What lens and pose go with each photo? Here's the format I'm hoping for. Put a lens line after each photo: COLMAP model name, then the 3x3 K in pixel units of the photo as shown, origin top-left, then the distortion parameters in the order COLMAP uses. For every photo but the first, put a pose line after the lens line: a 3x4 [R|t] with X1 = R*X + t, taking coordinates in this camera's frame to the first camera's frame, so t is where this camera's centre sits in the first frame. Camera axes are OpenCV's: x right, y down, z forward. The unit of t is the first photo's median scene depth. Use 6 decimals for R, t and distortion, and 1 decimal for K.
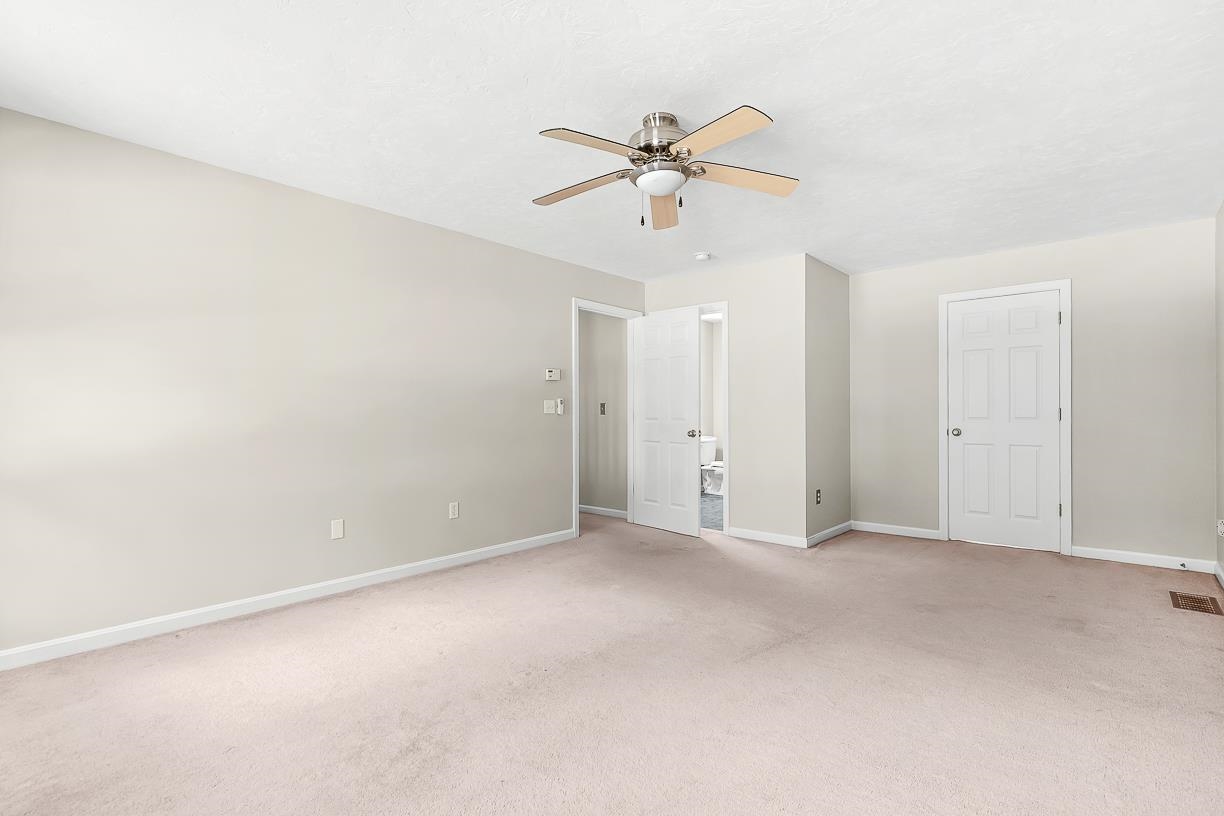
lens RADIAL K [[565.7, 0, 616.0], [0, 565.7, 411.2], [0, 0, 1]] dist [0.022341, 0.000302]
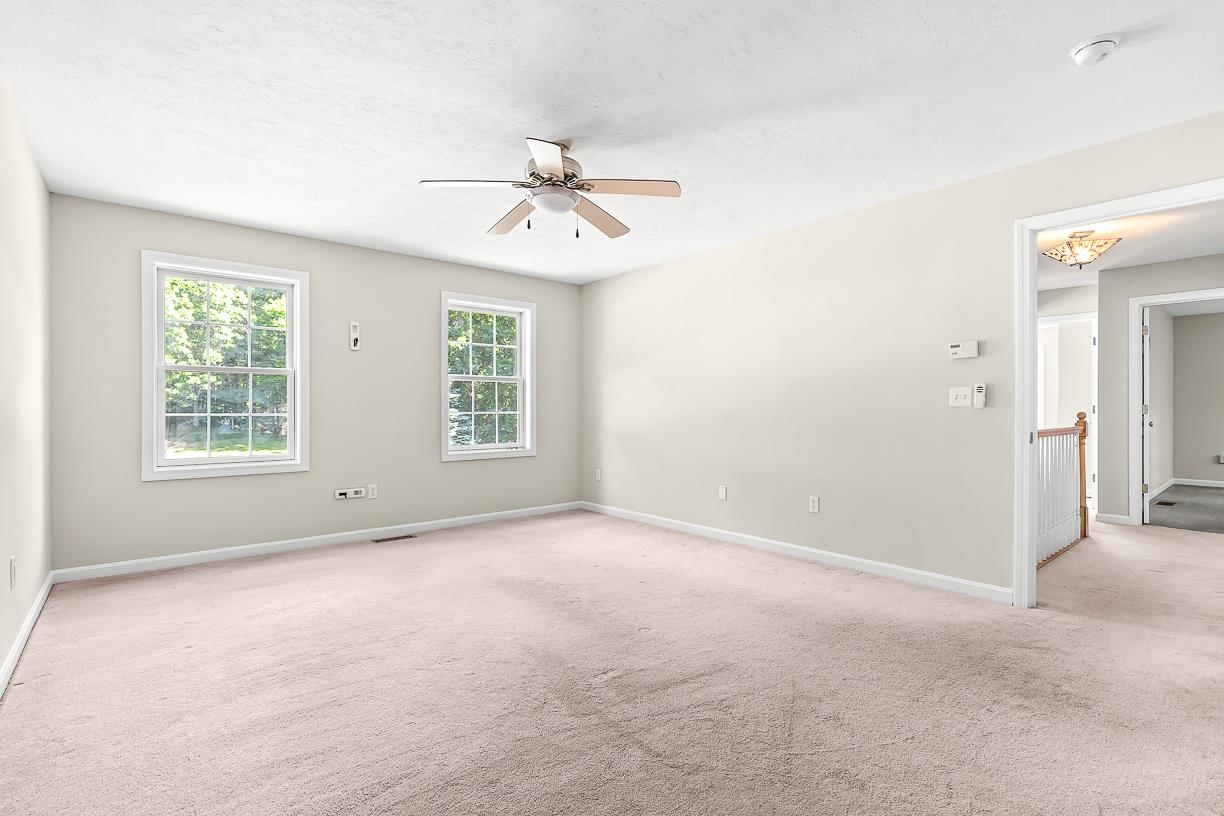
lens RADIAL K [[565.7, 0, 617.6], [0, 565.7, 408.8], [0, 0, 1]] dist [0.022341, 0.000302]
pose [[-0.119766, 0.006169, -0.992783, 0.642365], [0.006721, 0.999963, 0.005403, 0.000520], [0.992779, -0.006025, -0.119803, 0.680890]]
